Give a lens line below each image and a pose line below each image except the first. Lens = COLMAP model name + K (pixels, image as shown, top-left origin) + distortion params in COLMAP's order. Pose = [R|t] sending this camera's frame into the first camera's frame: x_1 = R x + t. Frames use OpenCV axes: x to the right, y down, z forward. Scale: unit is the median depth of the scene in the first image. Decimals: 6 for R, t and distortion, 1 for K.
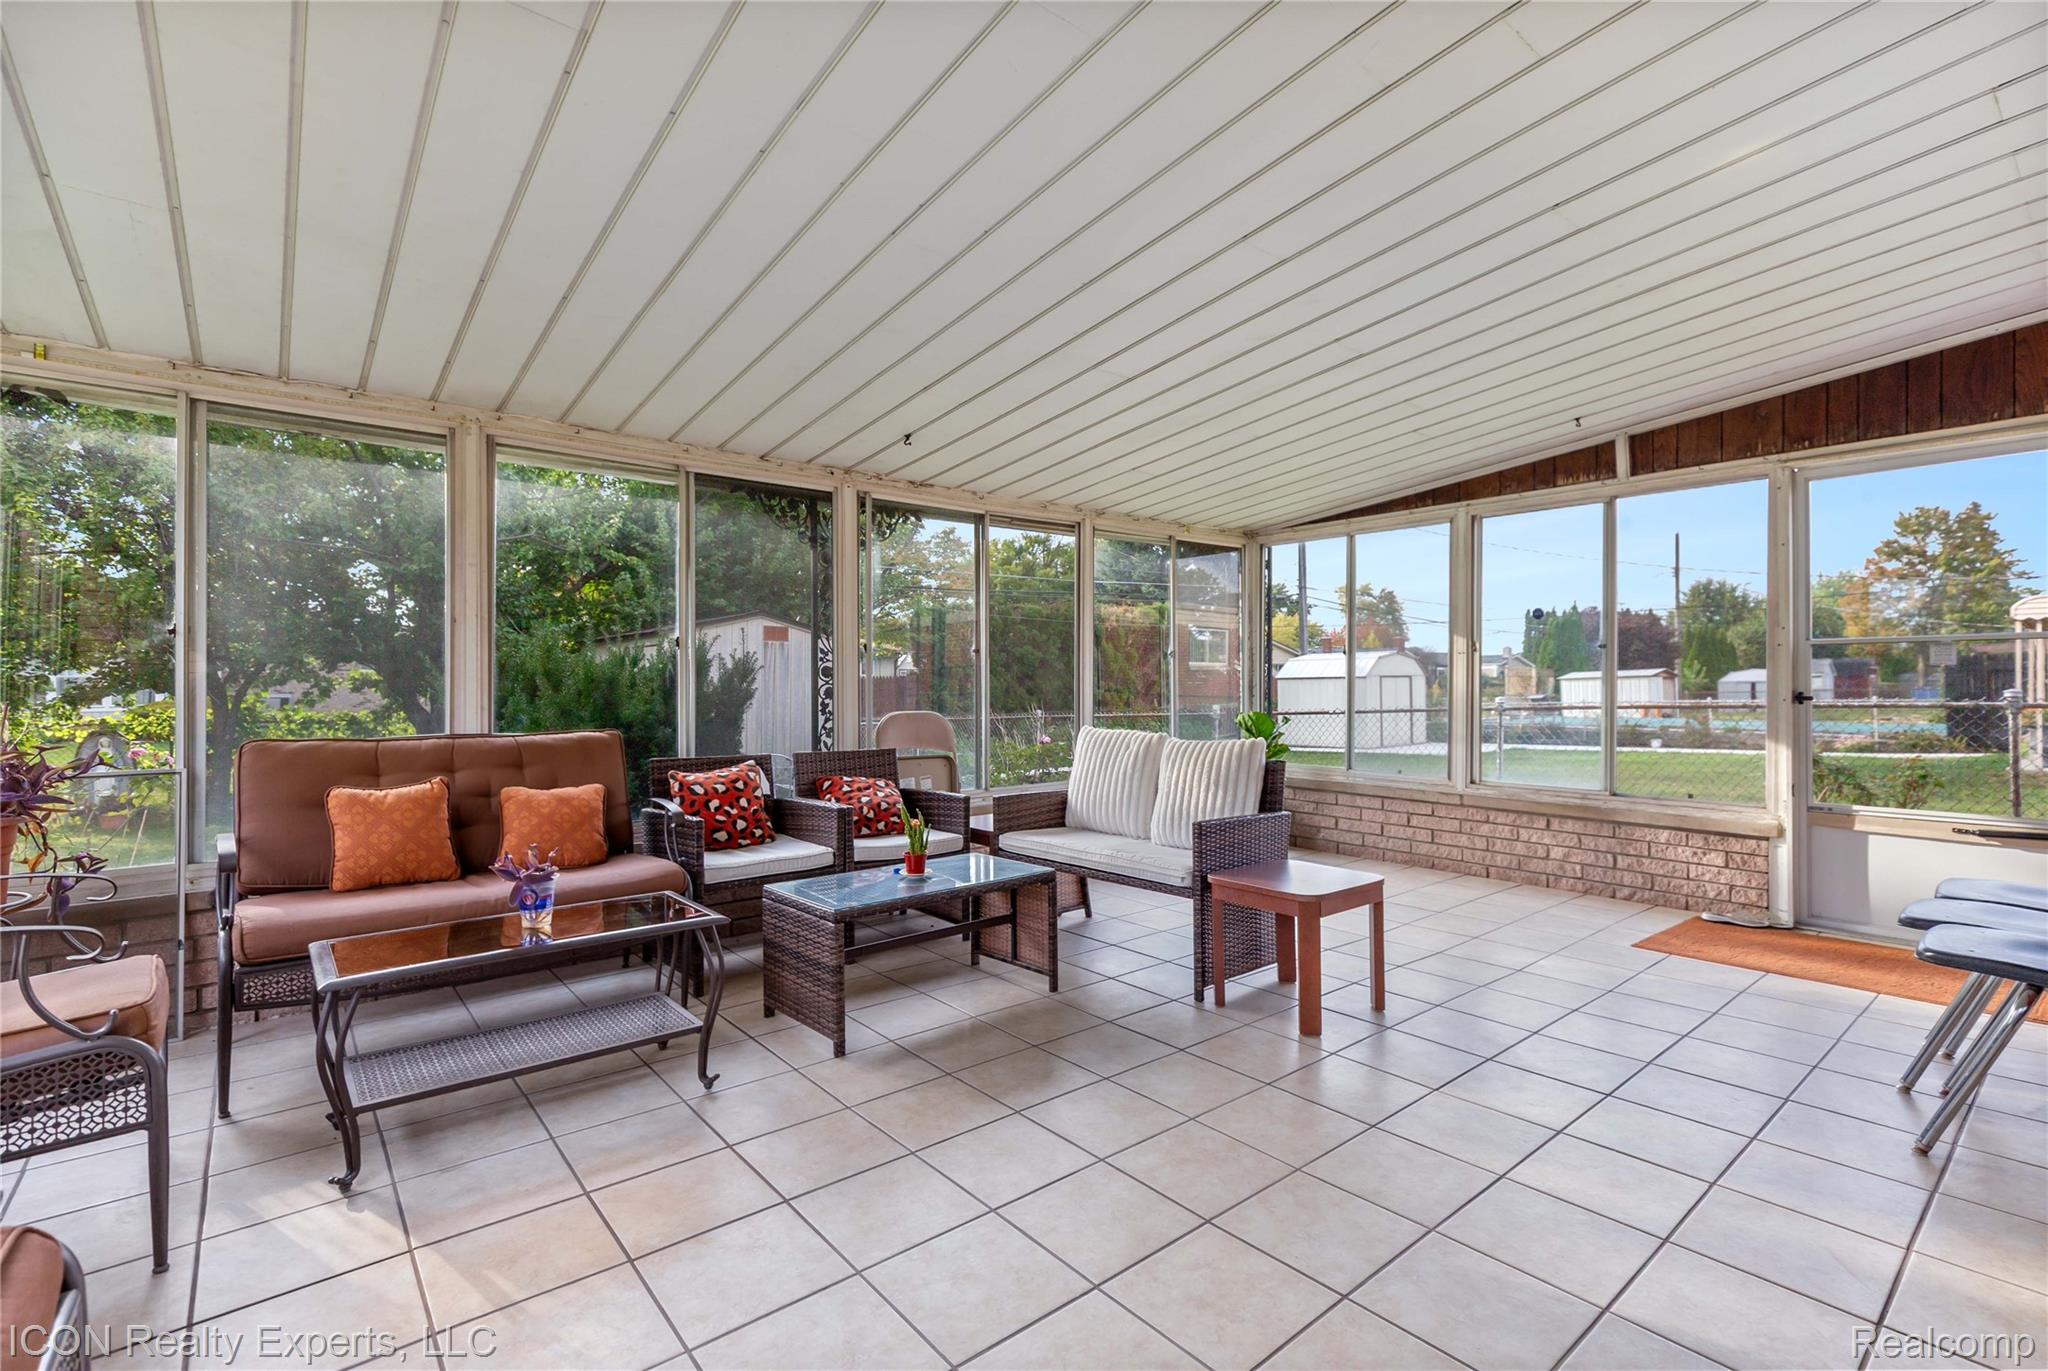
lens RADIAL K [[927.0, 0, 1056.6], [0, 927.0, 676.1], [0, 0, 1]] dist [0.001841, 0.000638]
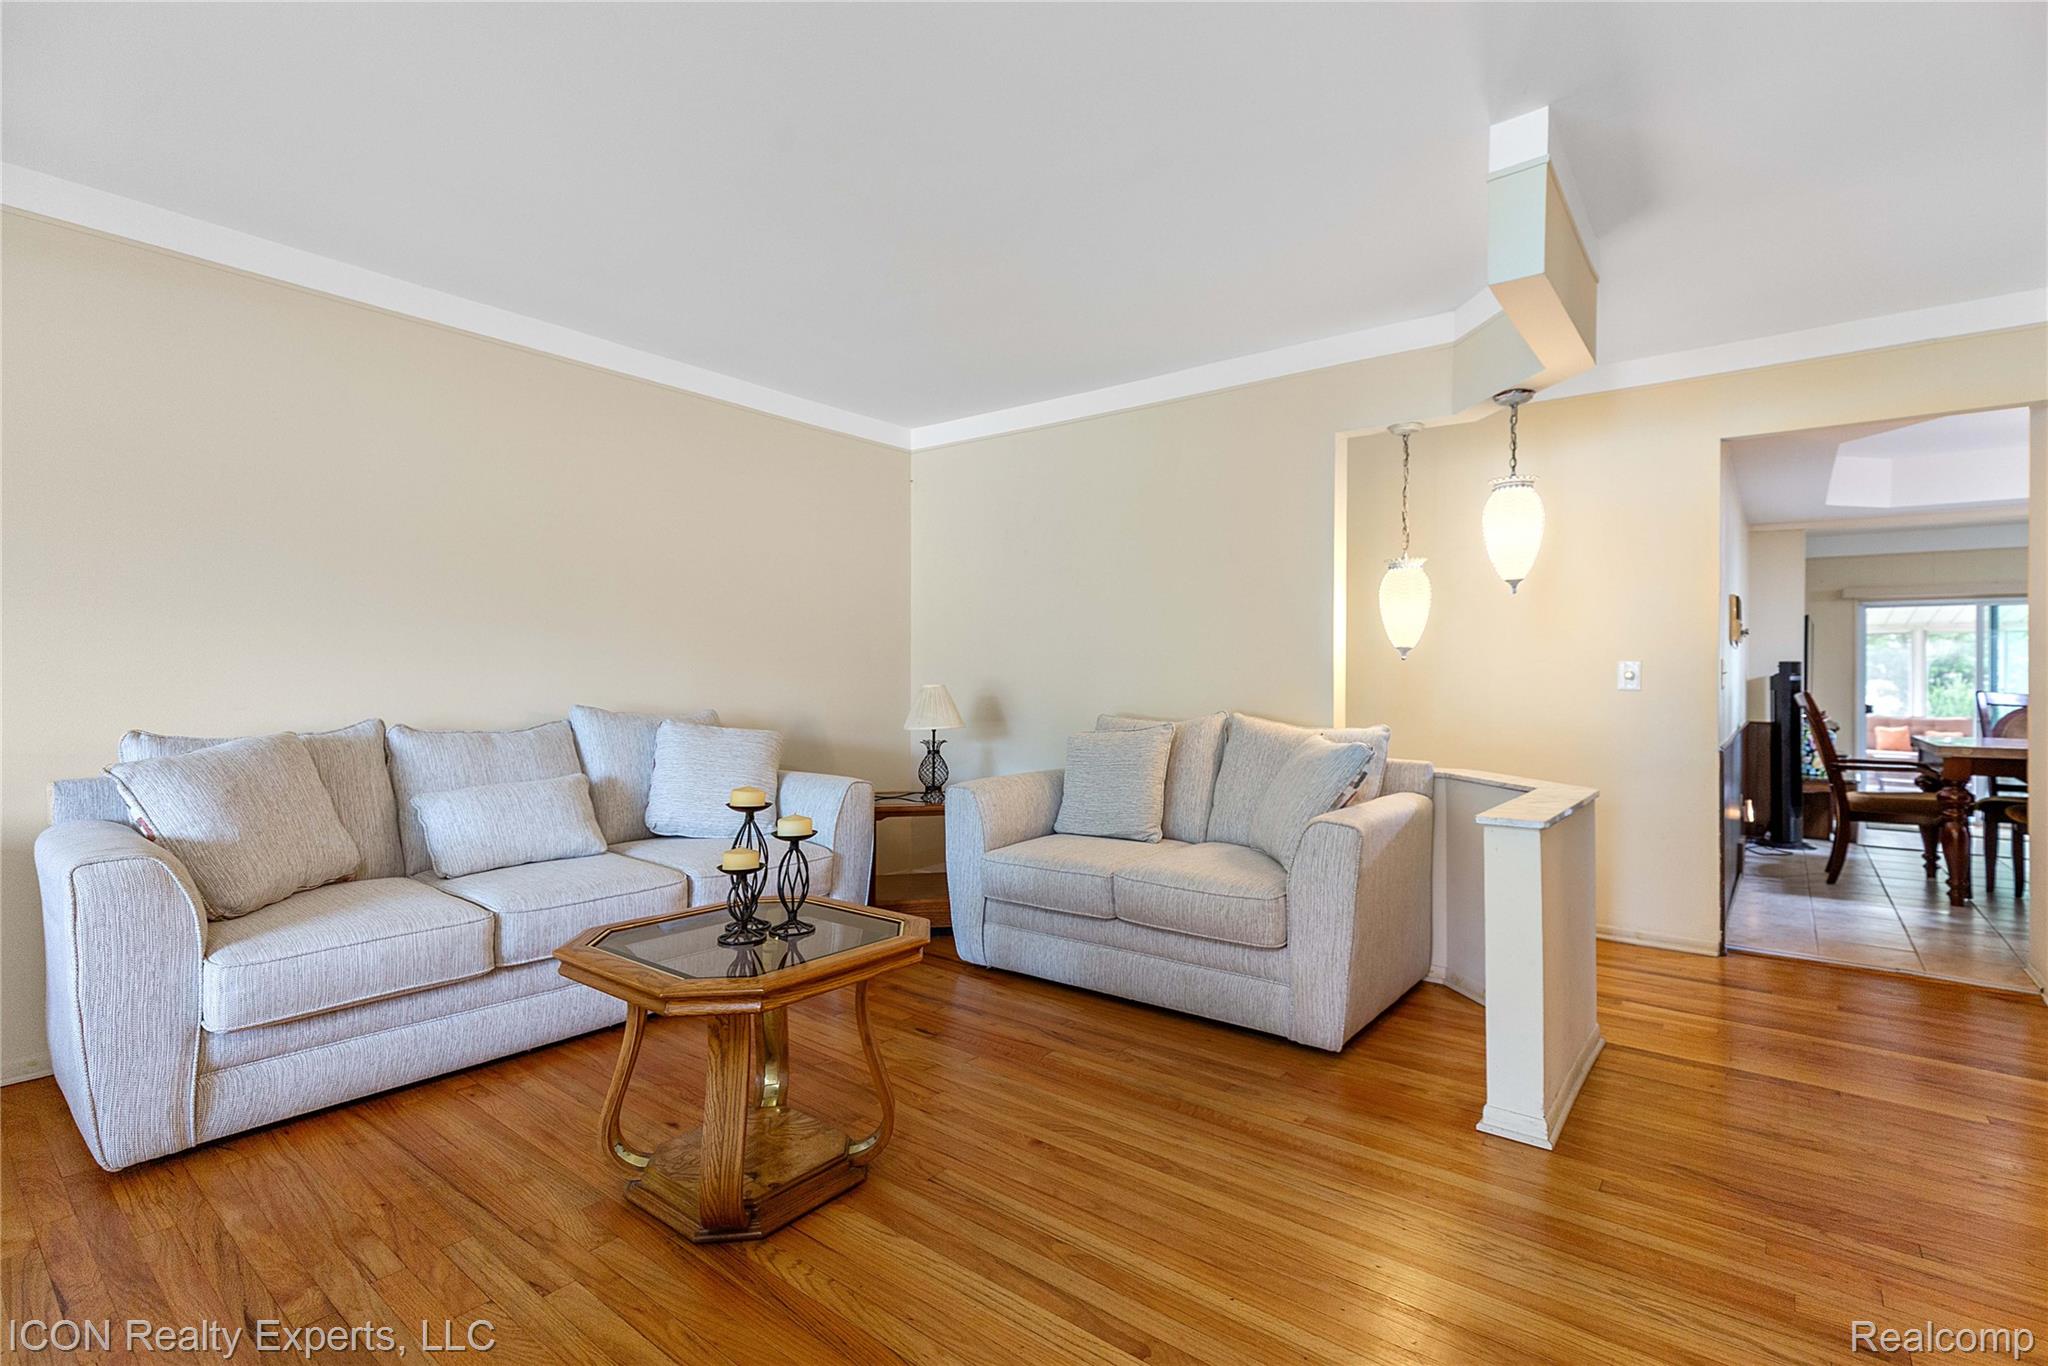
lens RADIAL K [[924.2, 0, 1030.4], [0, 924.2, 677.0], [0, 0, 1]] dist [0.009693, 0.000157]
pose [[0.186011, 0.003333, -0.982542, 2.261435], [-0.000813, 0.999994, 0.003239, -0.098036], [0.982547, 0.000197, 0.186013, -3.025181]]
